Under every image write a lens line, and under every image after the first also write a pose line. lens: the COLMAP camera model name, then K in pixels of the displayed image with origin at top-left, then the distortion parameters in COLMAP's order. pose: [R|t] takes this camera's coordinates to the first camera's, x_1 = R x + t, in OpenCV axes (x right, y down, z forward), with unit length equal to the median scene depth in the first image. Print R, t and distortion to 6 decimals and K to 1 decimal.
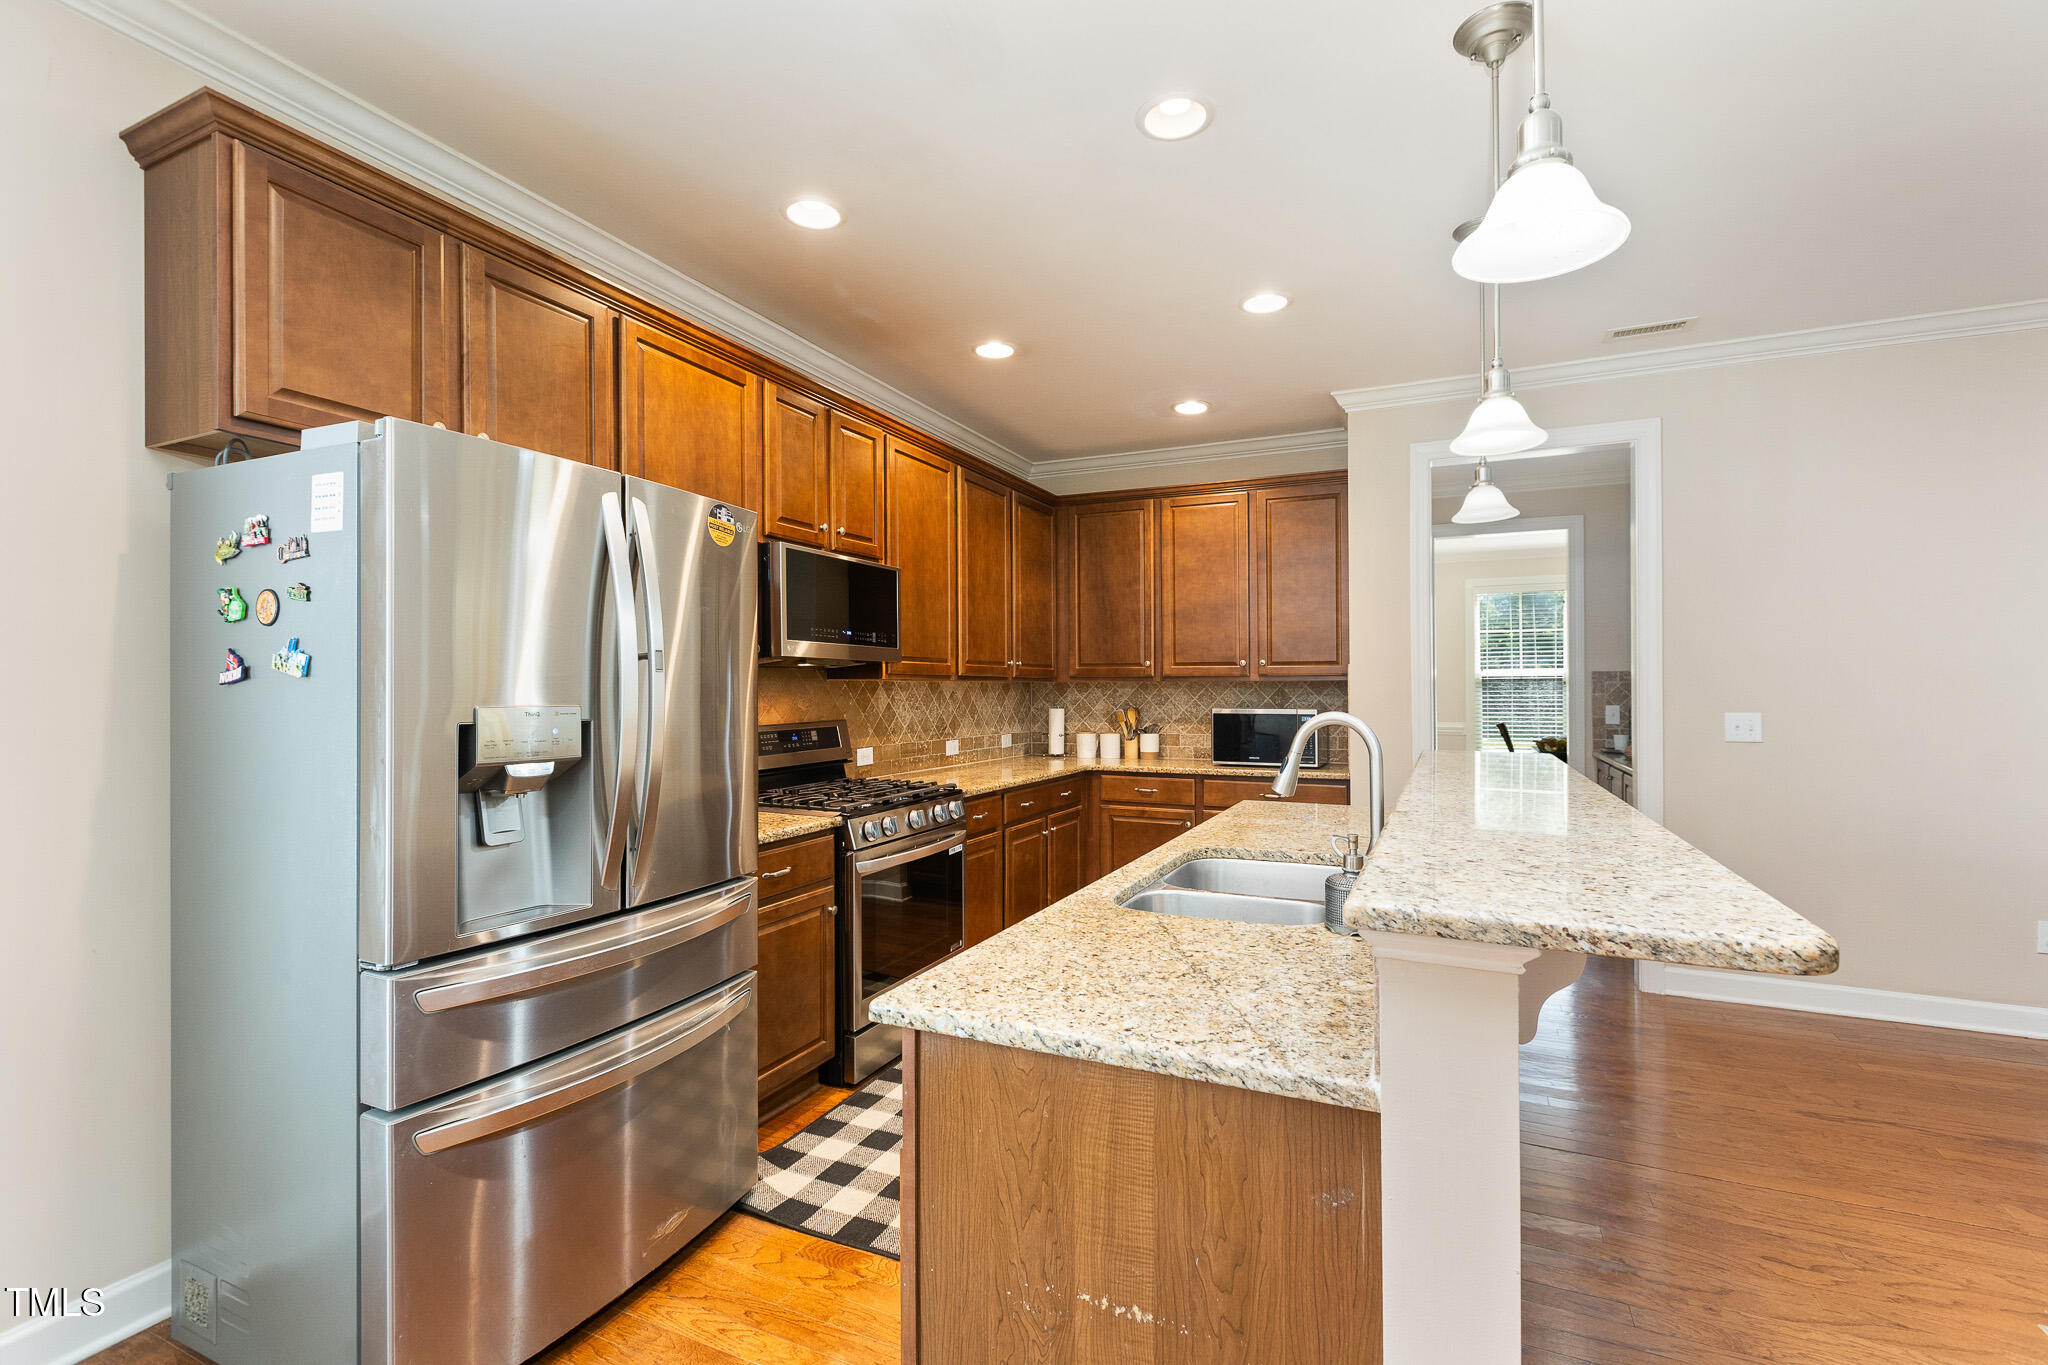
lens RADIAL K [[915.3, 0, 1024.0], [0, 915.3, 682.5], [0, 0, 1]] dist [-0.003762, -0.001469]
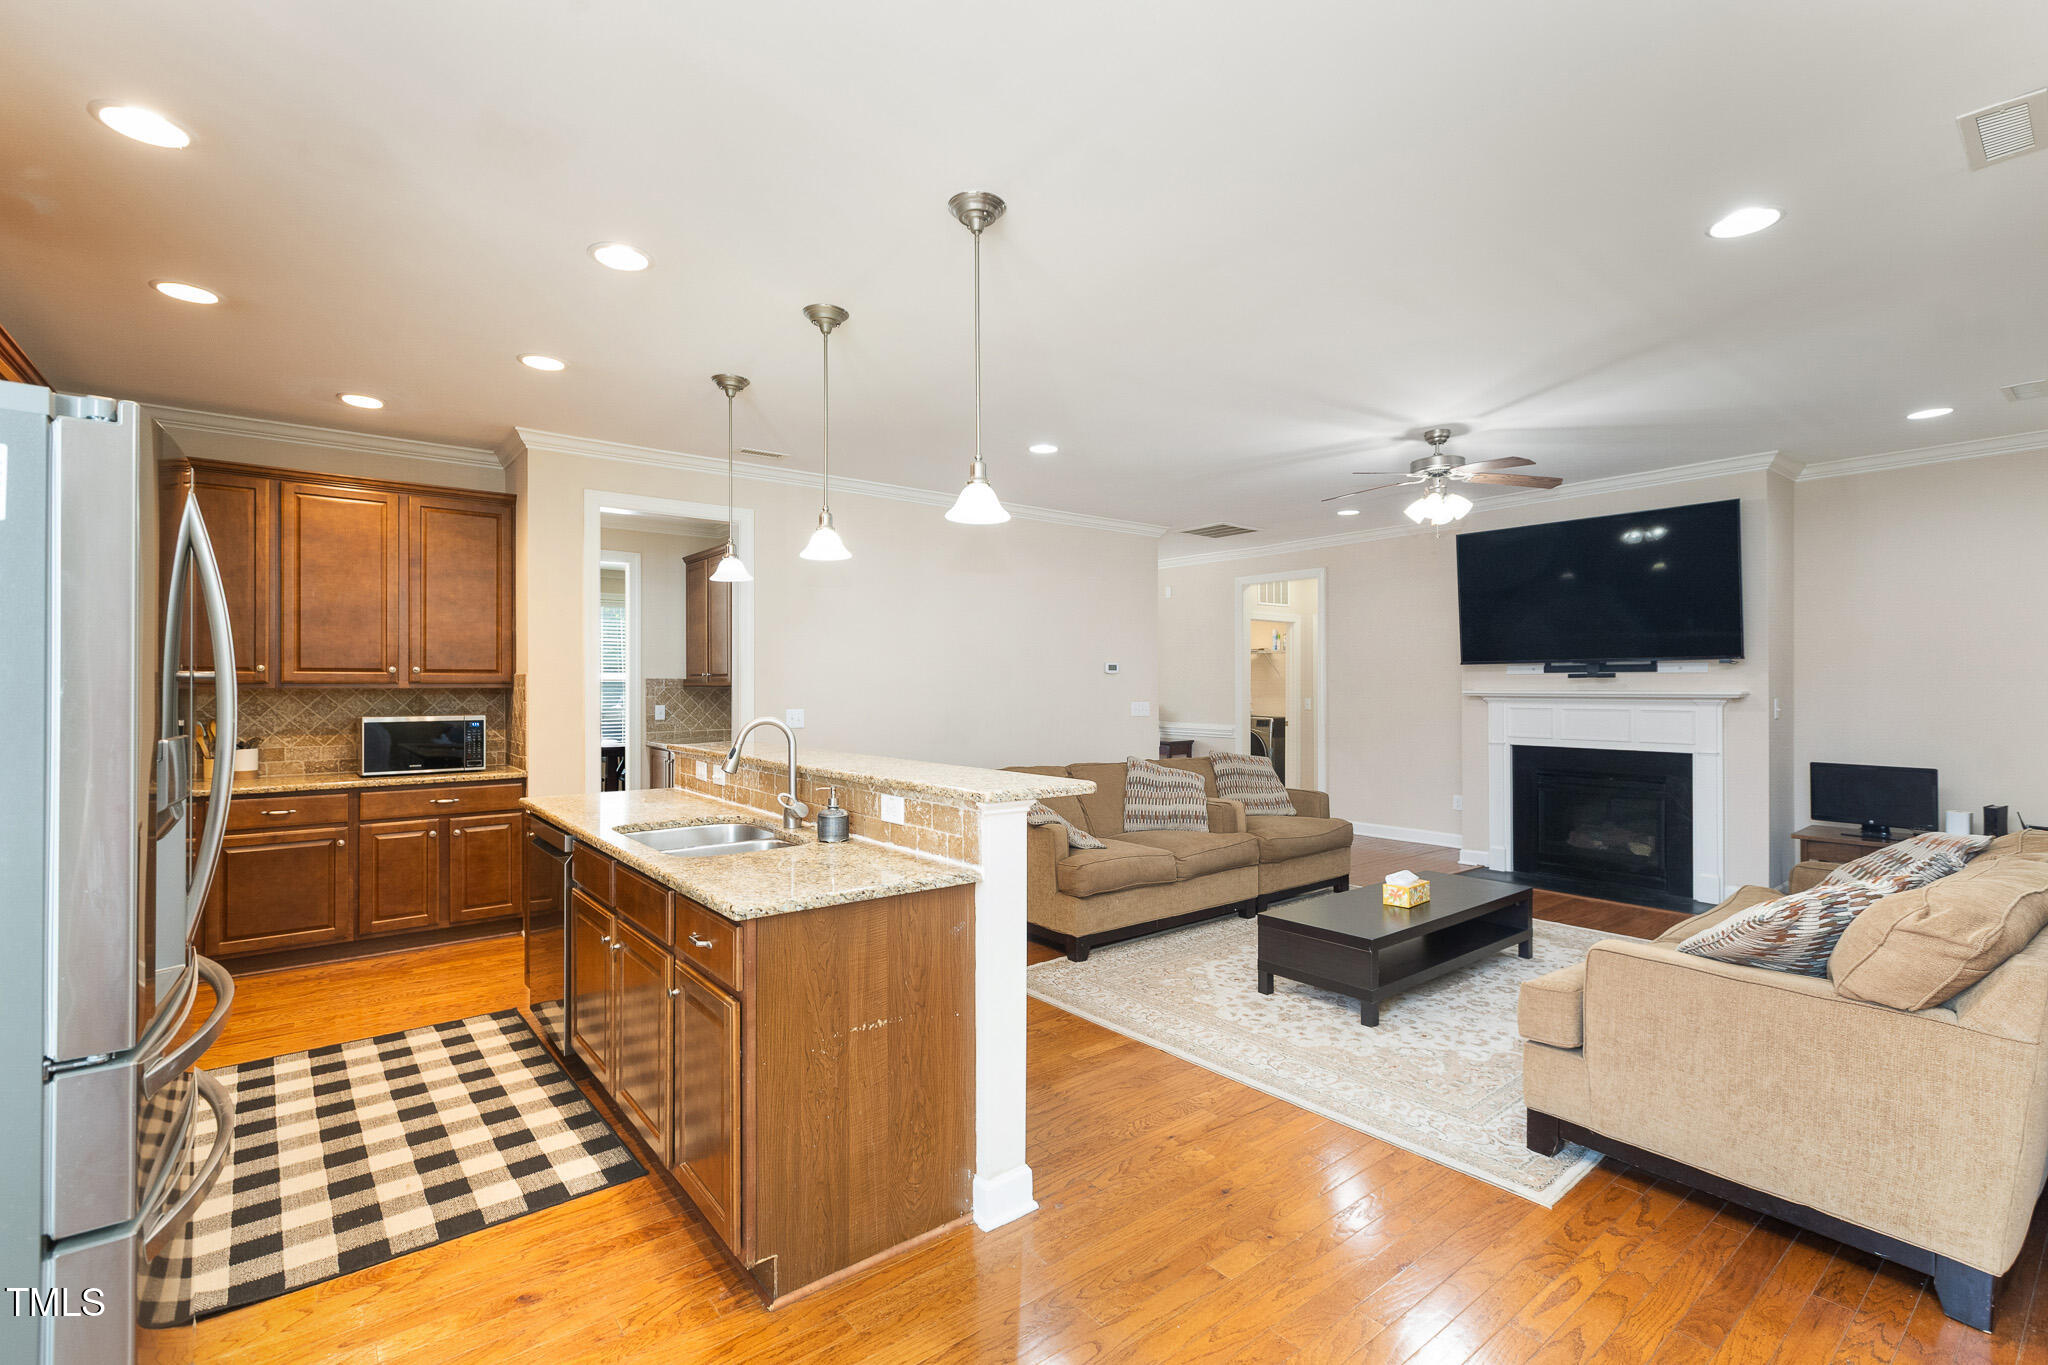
lens RADIAL K [[915.3, 0, 1024.0], [0, 915.3, 682.5], [0, 0, 1]] dist [-0.003762, -0.001469]
pose [[0.448899, 0.002116, 0.893580, -0.336121], [-0.004896, 0.999988, 0.000091, -0.011437], [-0.893569, -0.004416, 0.448904, -0.037734]]
